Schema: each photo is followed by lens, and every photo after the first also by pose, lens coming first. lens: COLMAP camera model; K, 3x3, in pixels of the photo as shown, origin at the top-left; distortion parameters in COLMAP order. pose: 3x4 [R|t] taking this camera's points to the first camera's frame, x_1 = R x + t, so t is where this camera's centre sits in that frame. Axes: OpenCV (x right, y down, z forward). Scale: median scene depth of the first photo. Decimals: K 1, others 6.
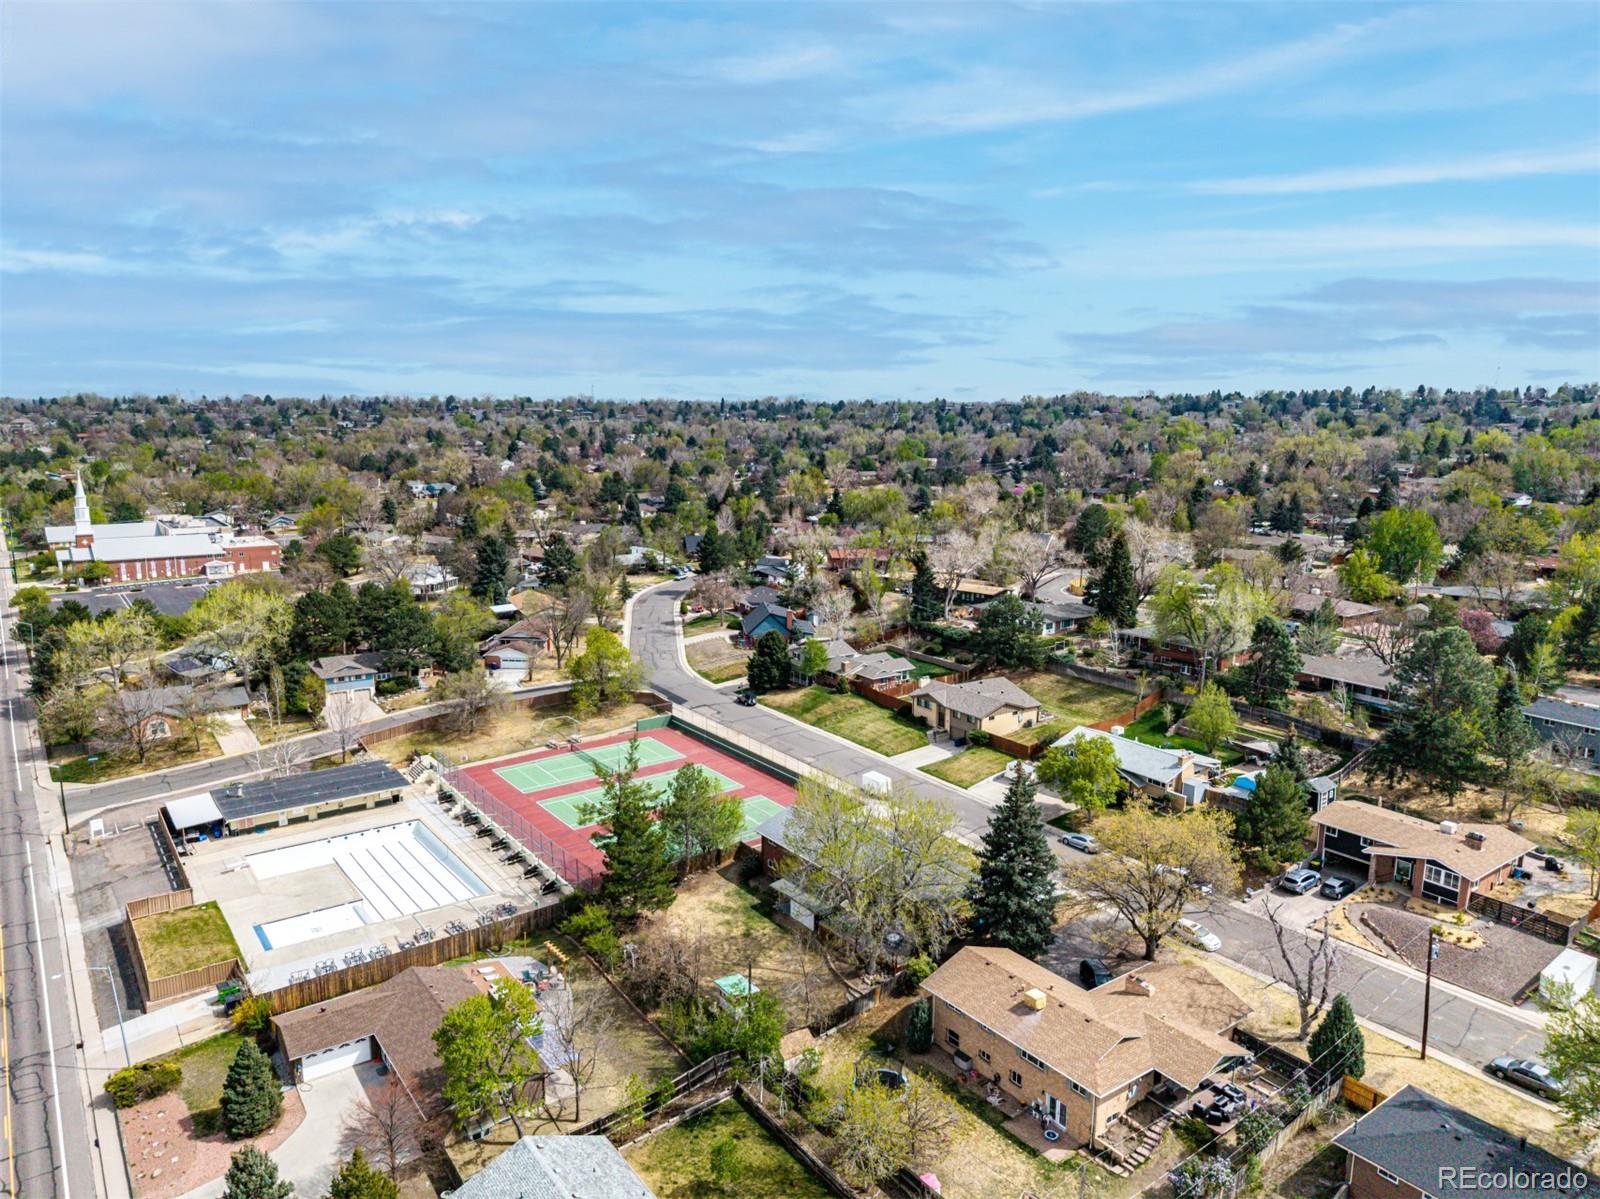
lens RADIAL K [[1065.2, 0, 796.4], [0, 1065.2, 600.0], [0, 0, 1]] dist [0.038245, -0.050316]
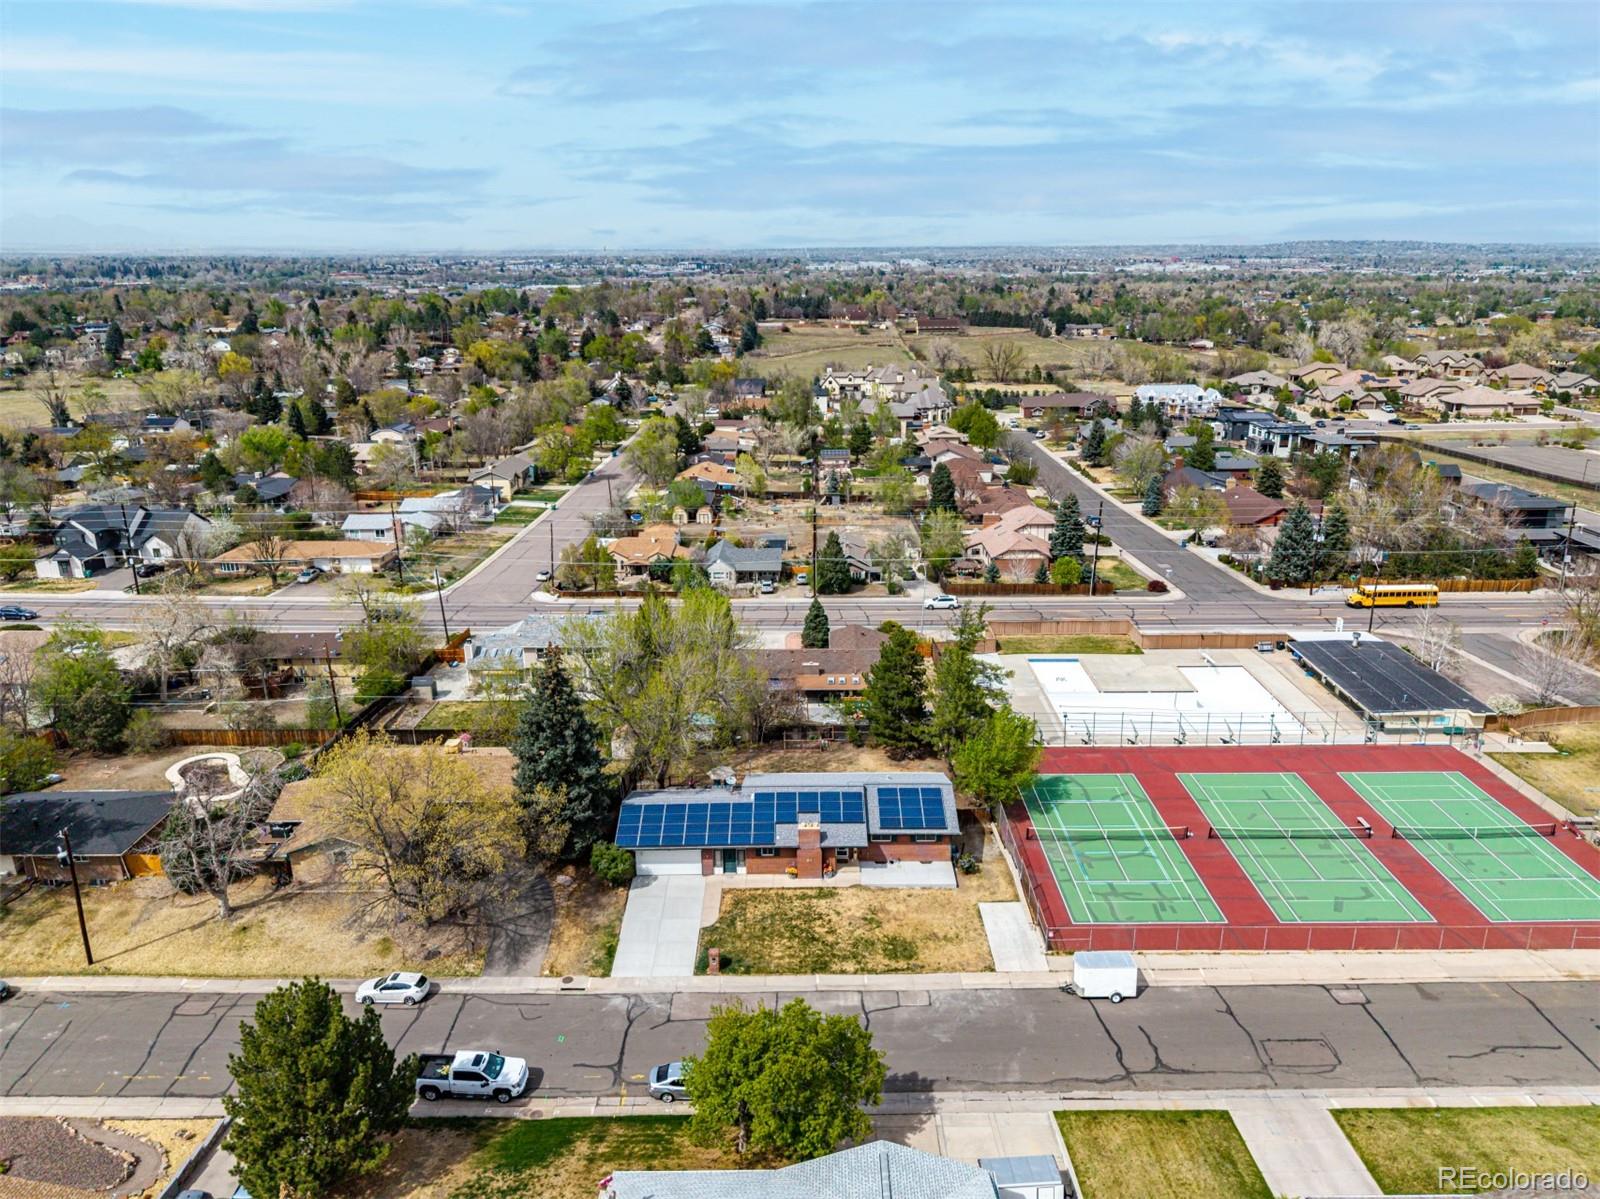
lens RADIAL K [[1086.9, 0, 792.7], [0, 1086.9, 599.4], [0, 0, 1]] dist [0.053724, -0.071777]
pose [[-0.605369, 0.233737, -0.760852, 0.470714], [-0.137782, 0.910705, 0.389399, -0.151794], [0.783929, 0.340562, -0.519108, 1.004283]]
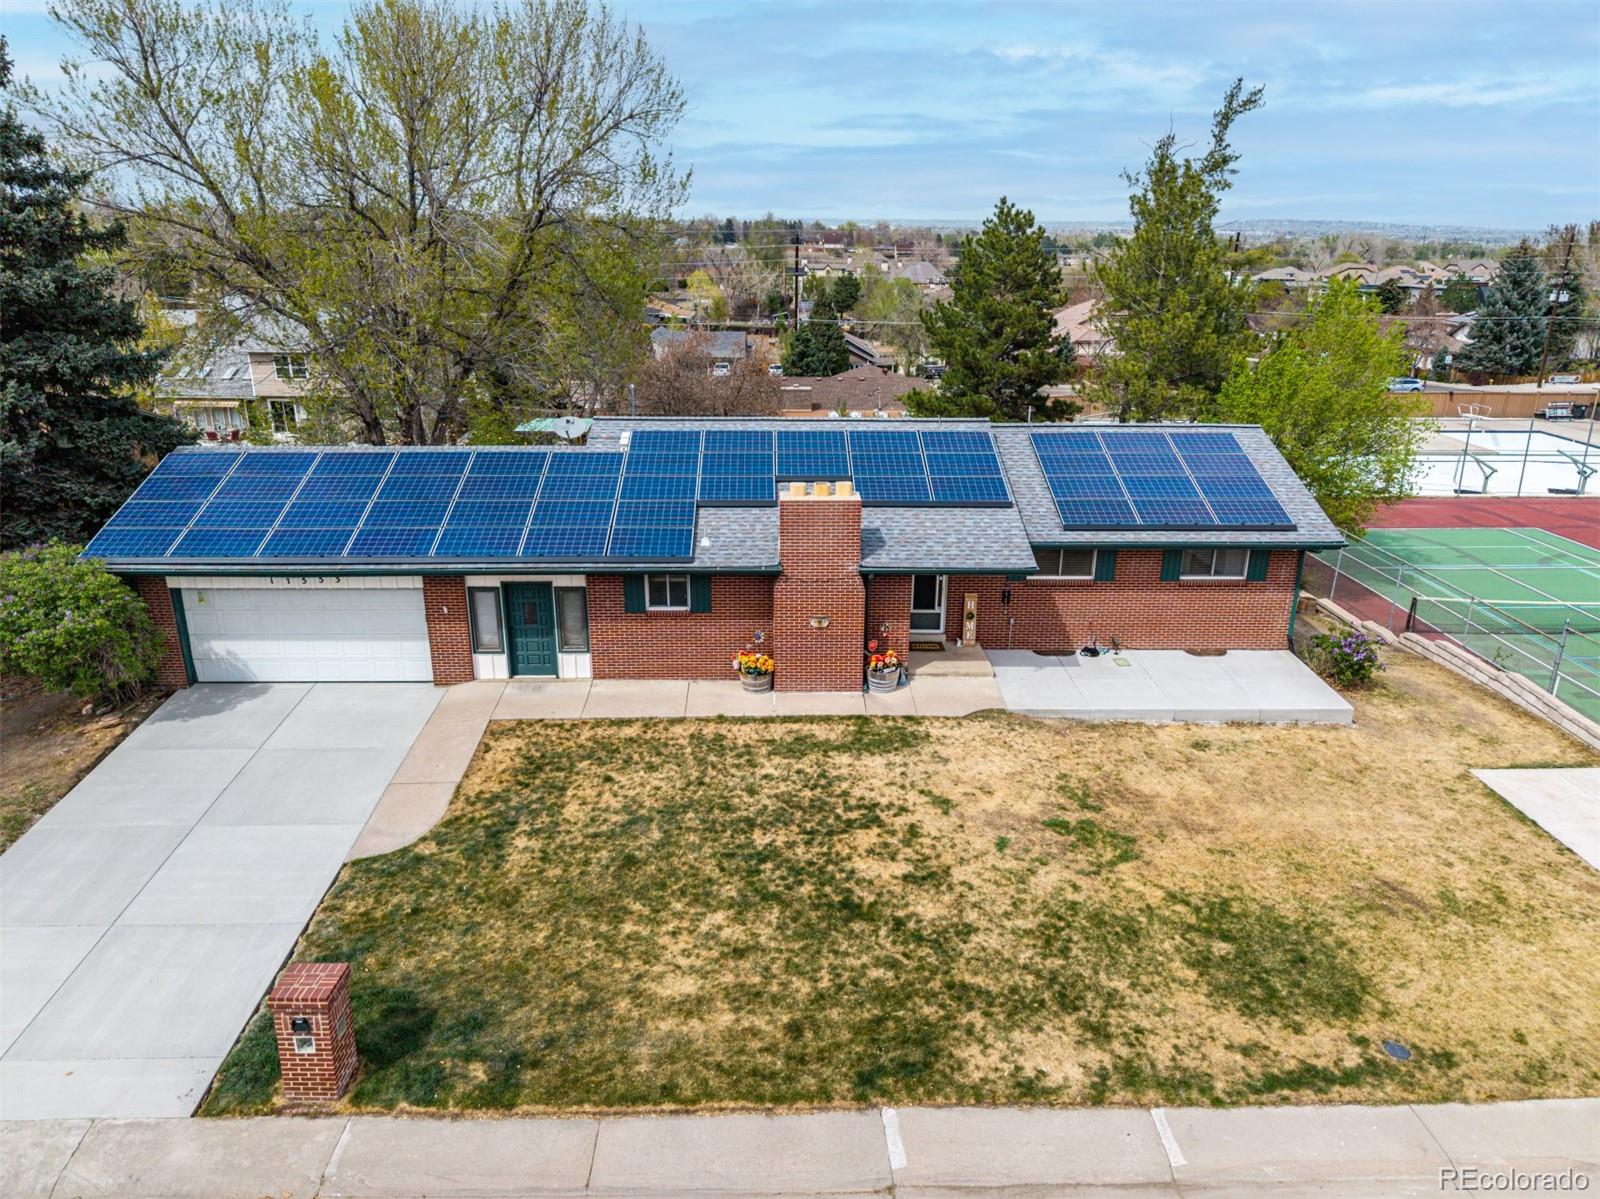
lens RADIAL K [[1065.2, 0, 796.4], [0, 1065.2, 600.0], [0, 0, 1]] dist [0.038245, -0.050316]
pose [[-0.581396, 0.249467, -0.774432, 0.192458], [-0.160519, 0.897956, 0.409766, 0.118820], [0.797629, 0.362548, -0.482024, 0.837285]]
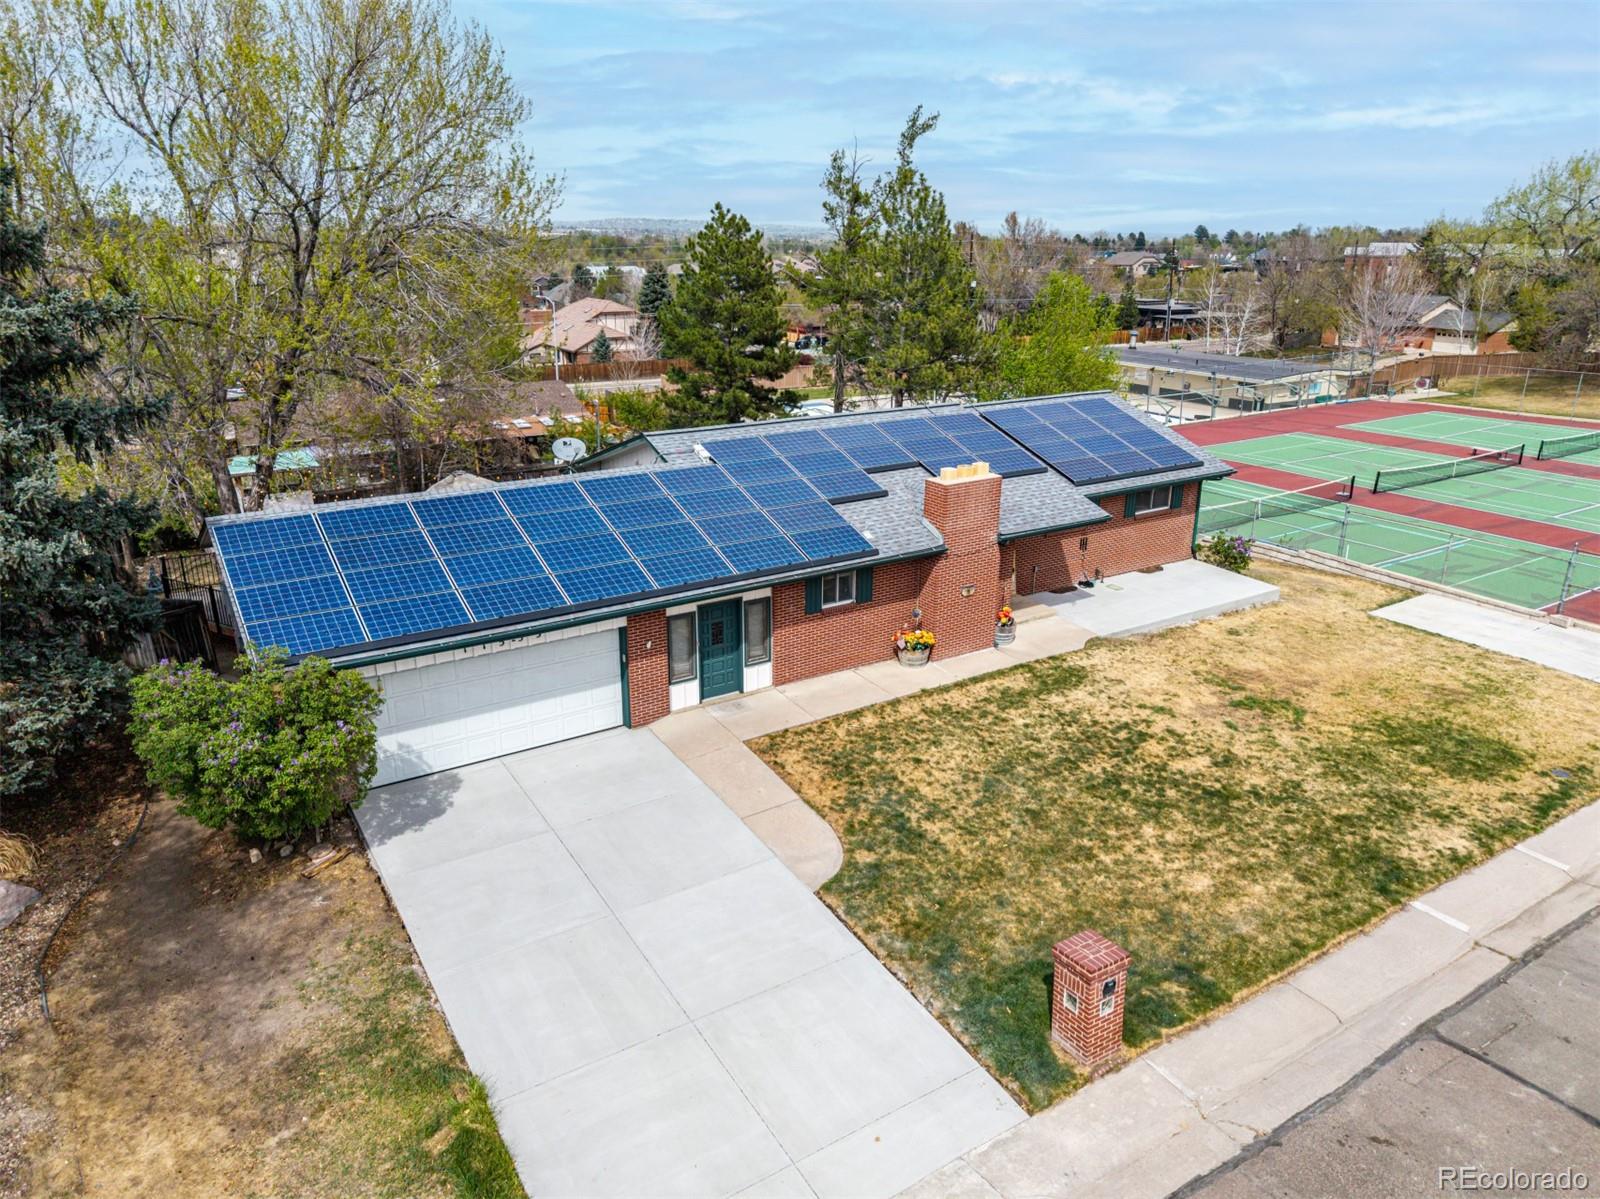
lens RADIAL K [[1065.2, 0, 796.4], [0, 1065.2, 600.0], [0, 0, 1]] dist [0.038245, -0.050316]
pose [[-0.080876, 0.312091, -0.946604, 0.235743], [-0.182903, 0.928941, 0.321894, 0.134448], [0.979799, 0.199170, -0.018046, 0.747602]]
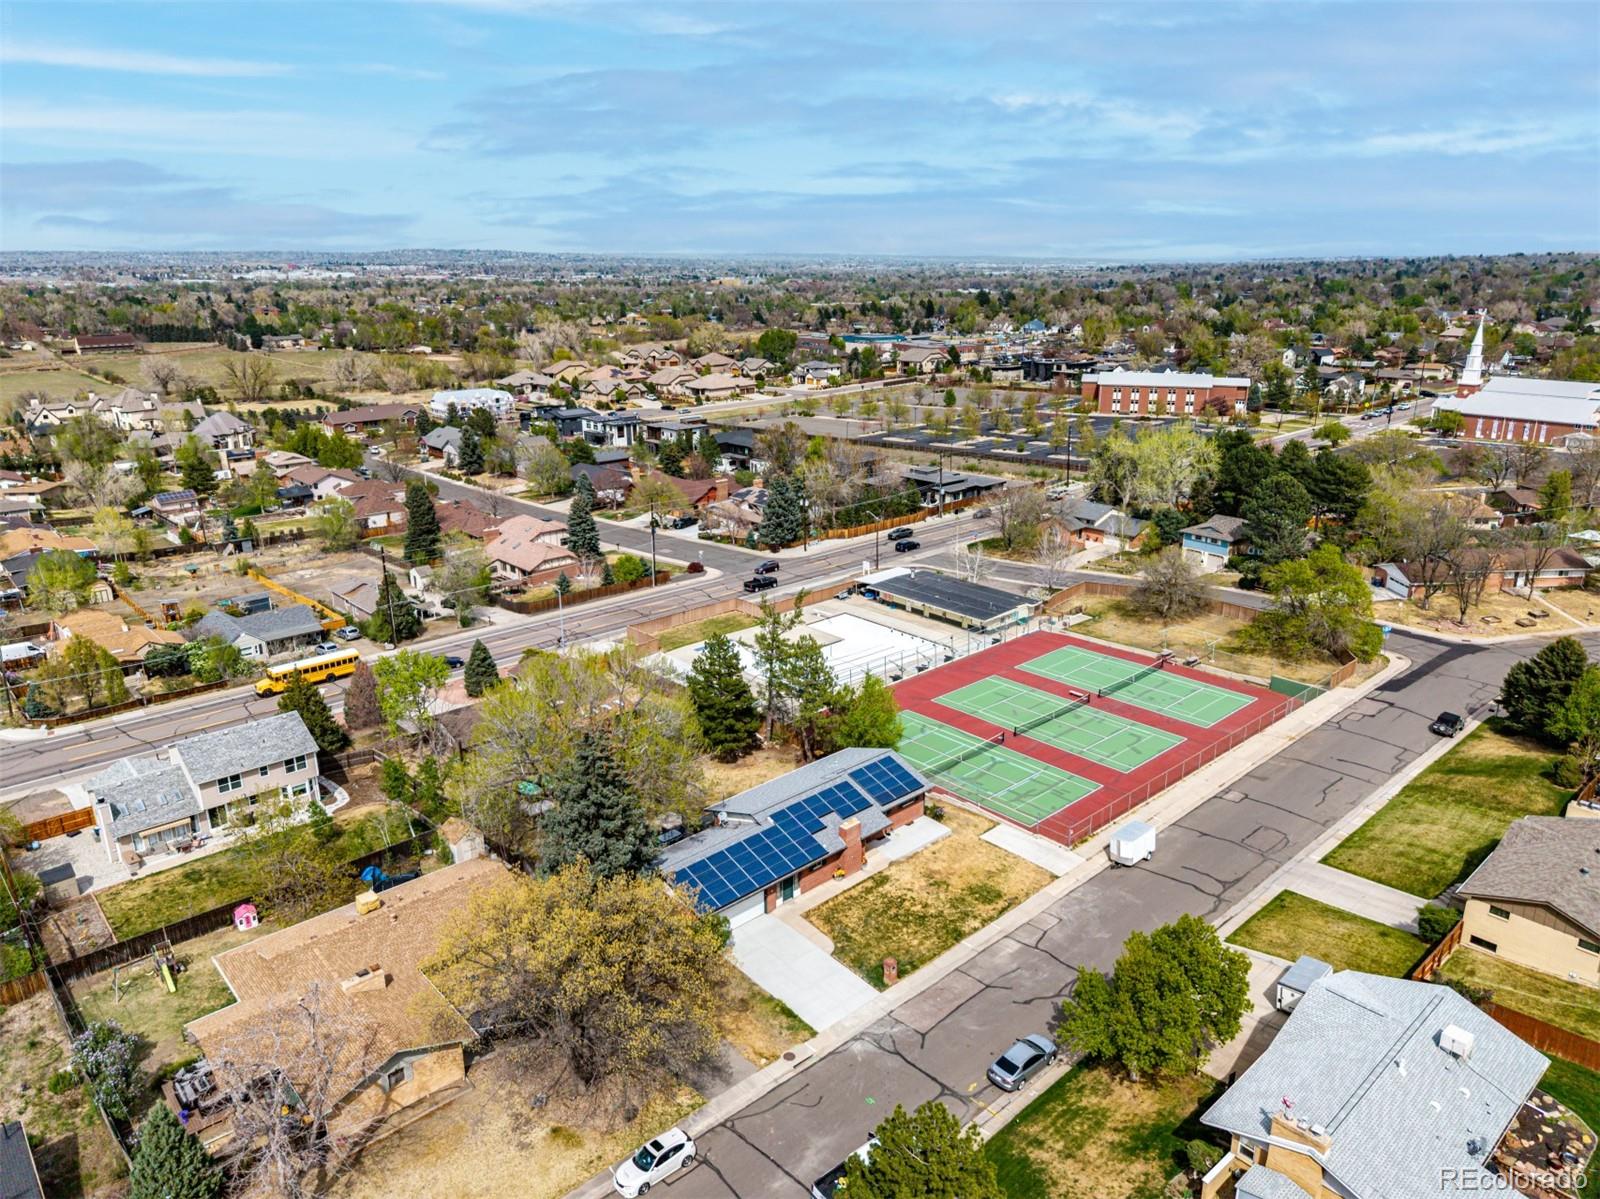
lens RADIAL K [[1086.9, 0, 792.7], [0, 1086.9, 599.4], [0, 0, 1]] dist [0.053724, -0.071777]
pose [[0.090974, 0.288018, -0.953294, 0.570155], [-0.168411, 0.947925, 0.270324, -0.089763], [0.981510, 0.135953, 0.134742, 0.646602]]
